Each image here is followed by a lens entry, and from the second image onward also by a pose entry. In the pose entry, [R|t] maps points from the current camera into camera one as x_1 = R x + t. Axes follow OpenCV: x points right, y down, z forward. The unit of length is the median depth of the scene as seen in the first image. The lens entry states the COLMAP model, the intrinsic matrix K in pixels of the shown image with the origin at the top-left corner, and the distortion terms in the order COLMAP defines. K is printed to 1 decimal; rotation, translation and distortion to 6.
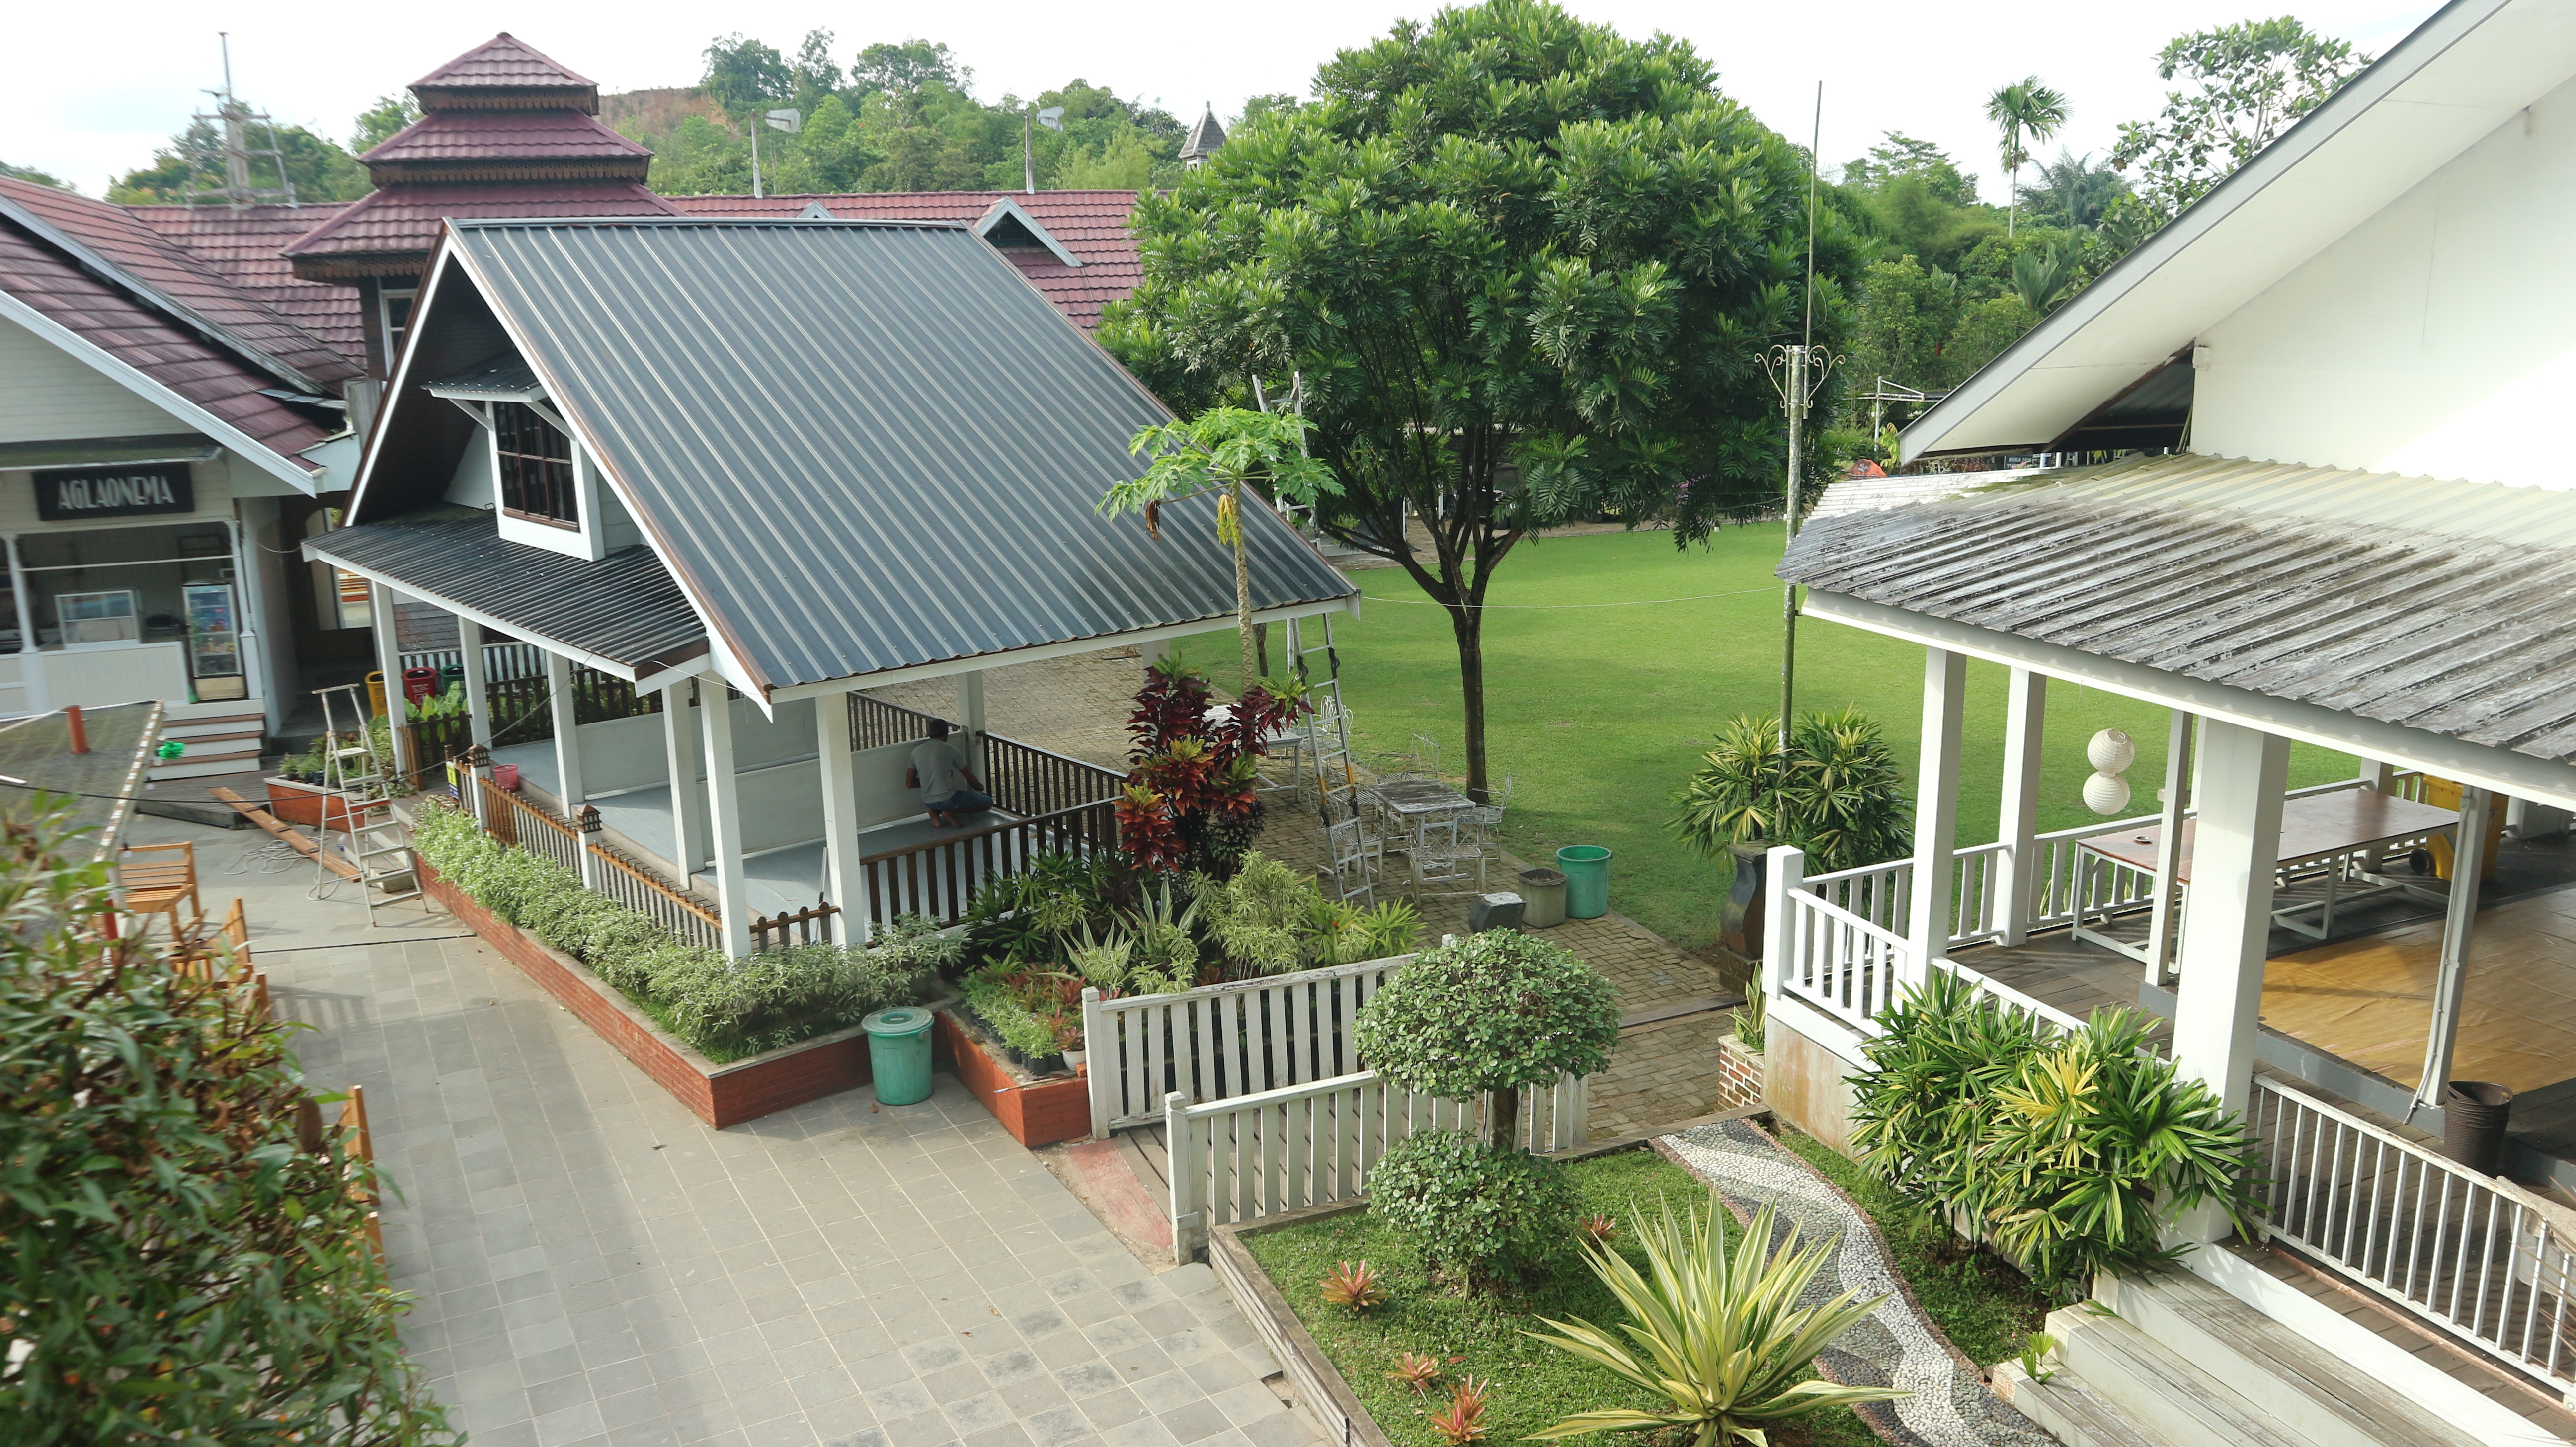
lens RADIAL K [[1762.6, 0, 1288.0], [0, 1762.6, 723.5], [0, 0, 1]] dist [-0.131859, 0.080405]
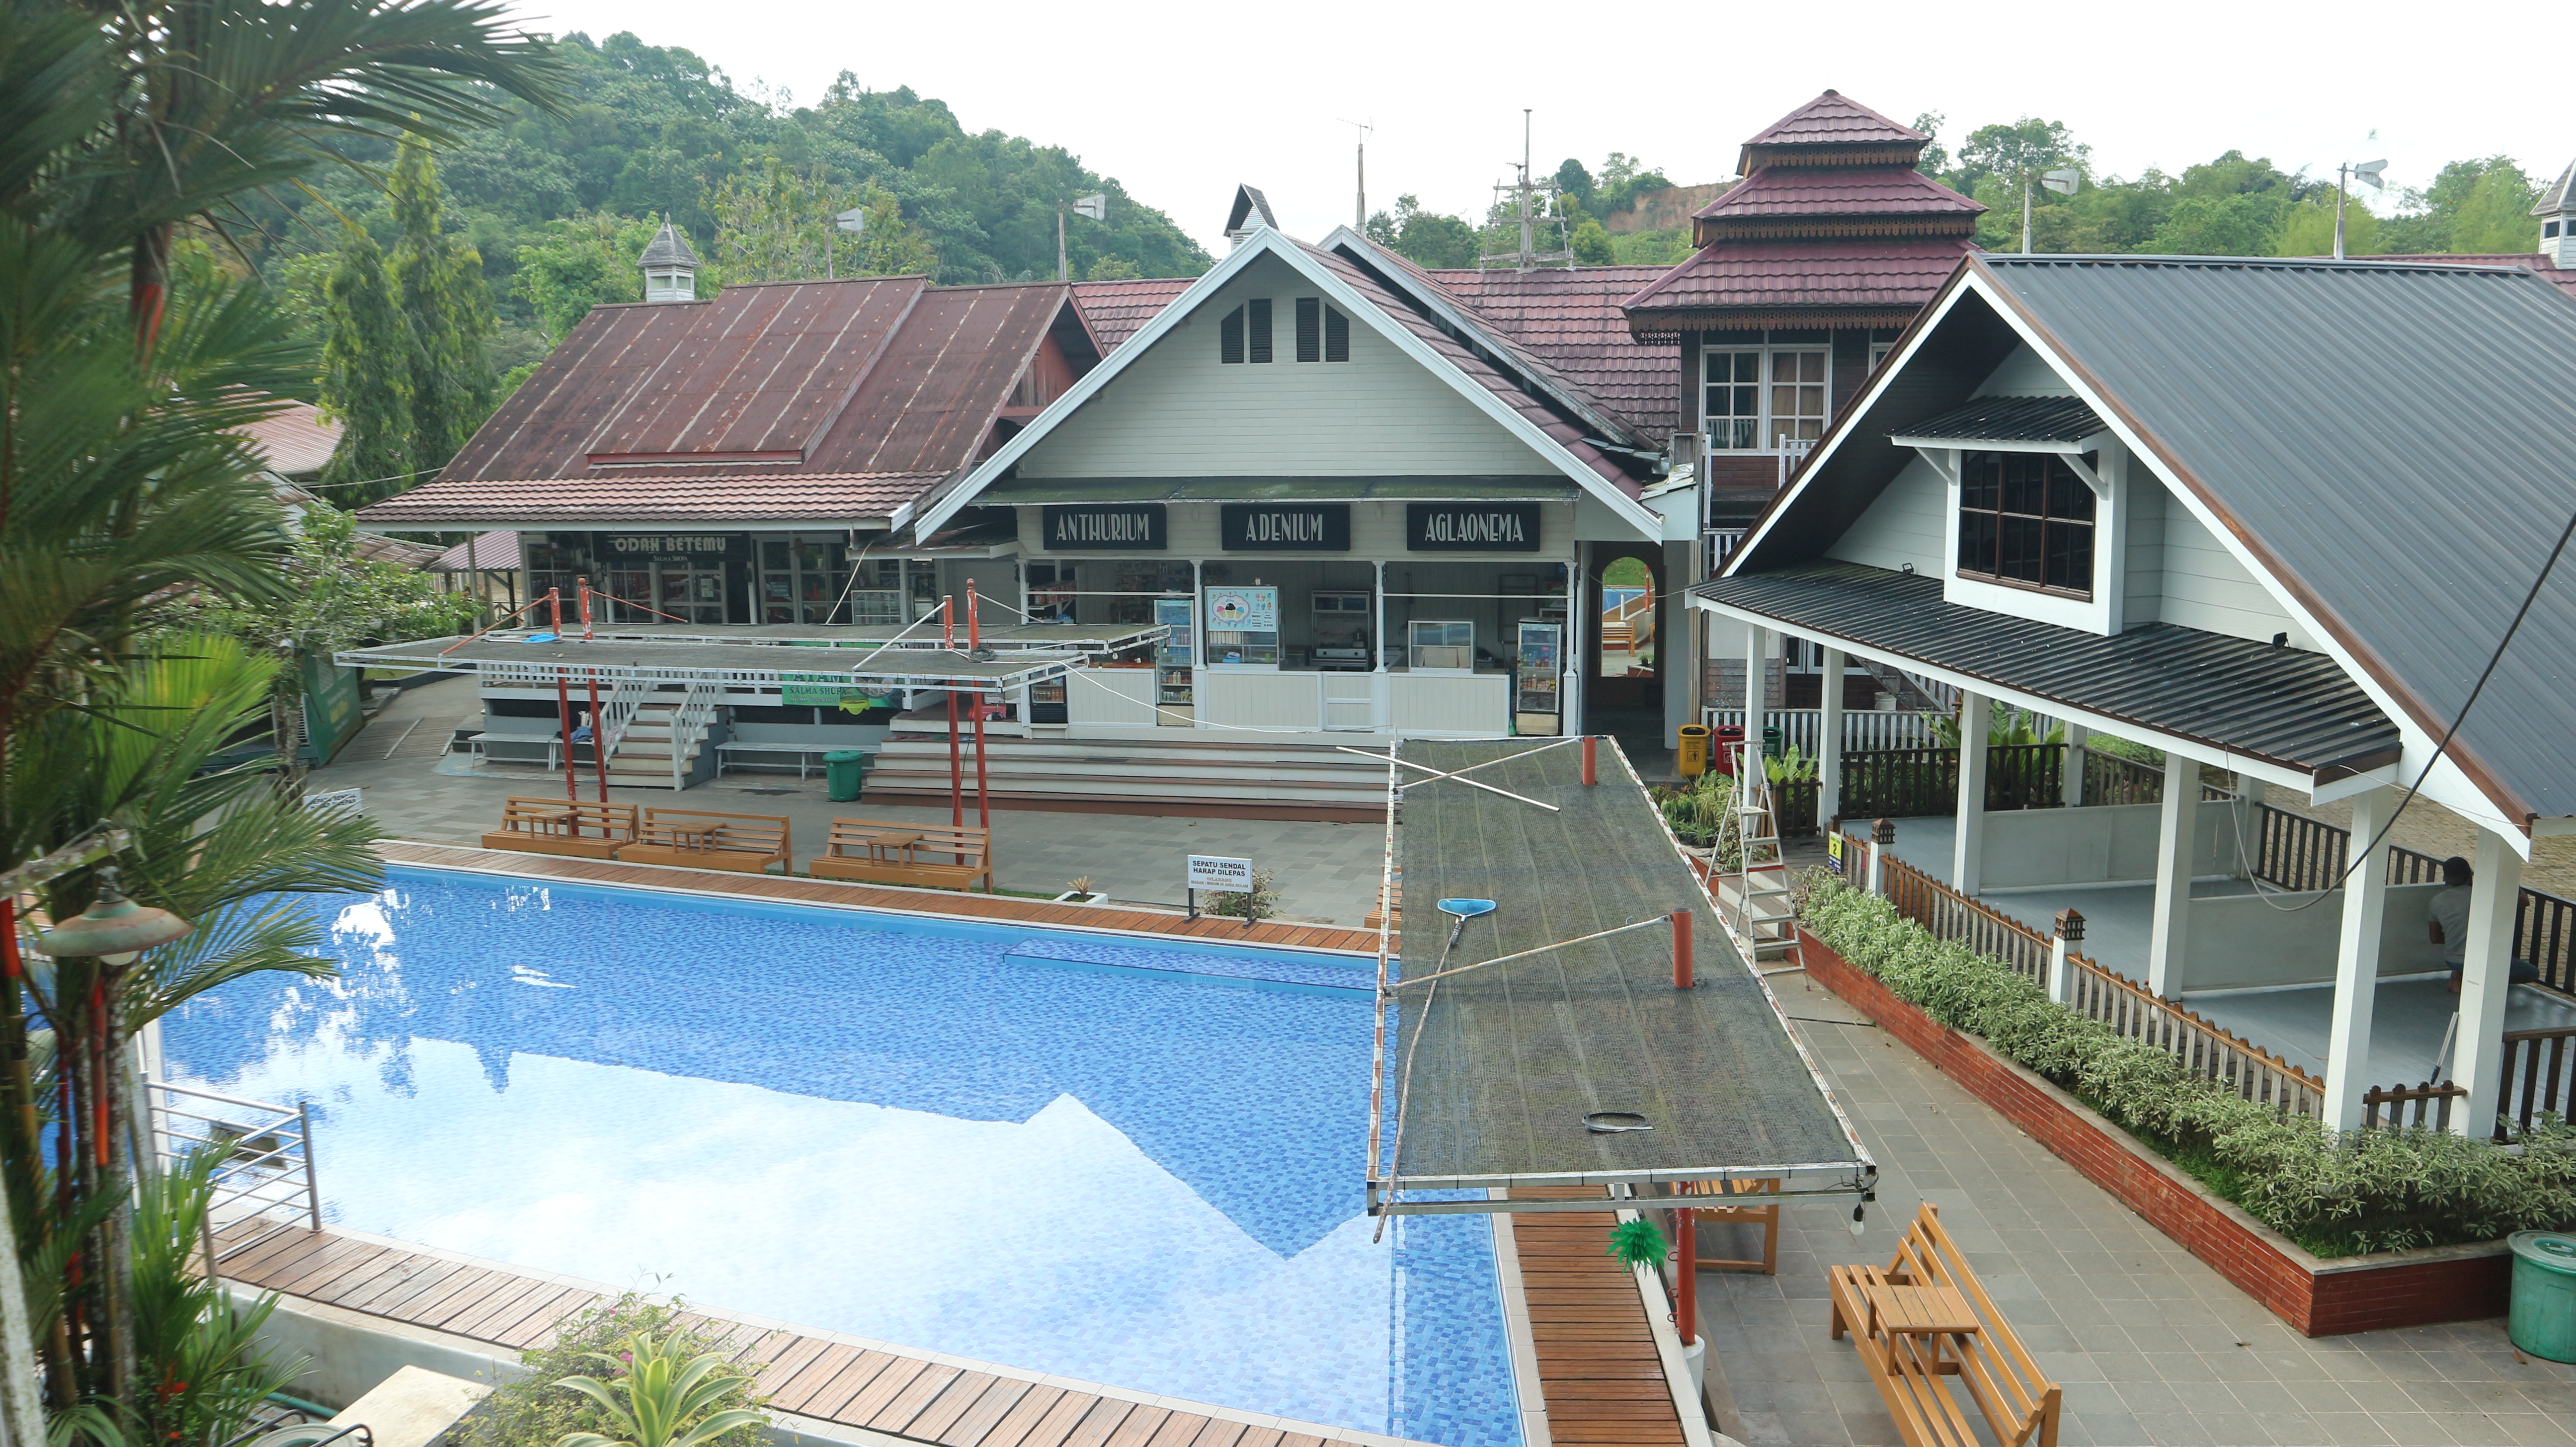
lens RADIAL K [[1762.6, 0, 1288.0], [0, 1762.6, 723.5], [0, 0, 1]] dist [-0.131859, 0.080405]
pose [[0.839400, 0.102349, -0.533791, -0.171273], [-0.127949, 0.991719, -0.011051, 0.008469], [0.528240, 0.077574, 0.845544, 0.022830]]
